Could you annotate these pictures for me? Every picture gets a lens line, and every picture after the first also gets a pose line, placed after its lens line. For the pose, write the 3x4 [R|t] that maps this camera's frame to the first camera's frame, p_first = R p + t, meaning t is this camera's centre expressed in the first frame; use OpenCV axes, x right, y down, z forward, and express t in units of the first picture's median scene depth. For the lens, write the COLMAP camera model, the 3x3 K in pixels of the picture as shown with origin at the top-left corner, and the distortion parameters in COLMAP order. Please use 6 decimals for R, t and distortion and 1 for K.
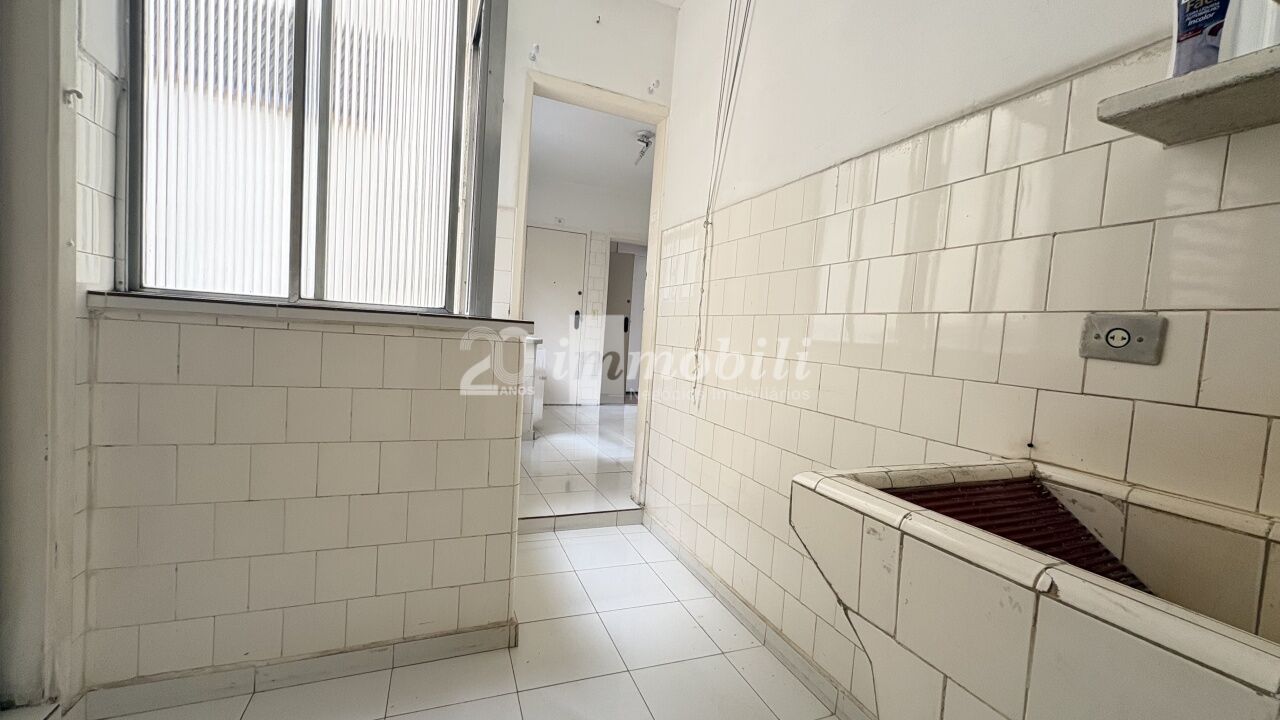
lens RADIAL K [[508.2, 0, 642.0], [0, 508.2, 362.0], [0, 0, 1]] dist [-0.000262, -0.000122]
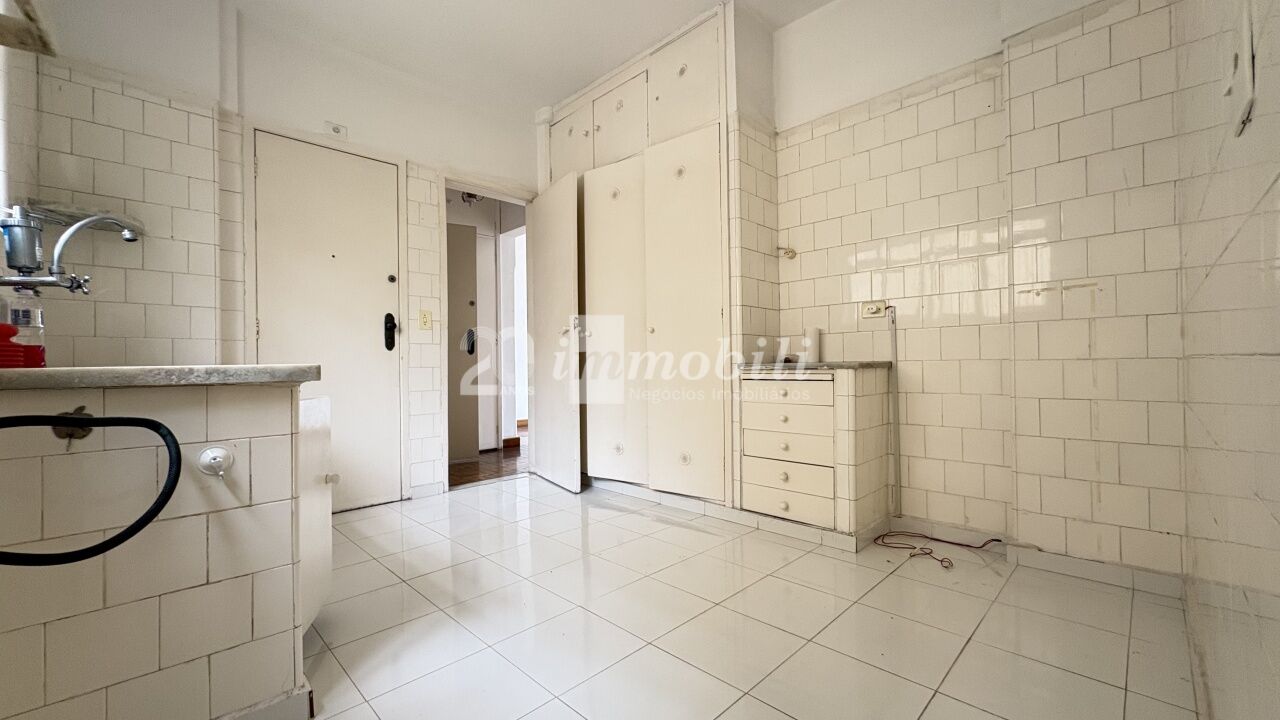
lens RADIAL K [[508.2, 0, 638.7], [0, 508.2, 359.5], [0, 0, 1]] dist [-0.000262, -0.000122]
pose [[0.922739, -0.070446, 0.378932, -0.092950], [0.091917, 0.995009, -0.038847, -0.012889], [-0.374304, 0.070676, 0.924609, 0.443756]]
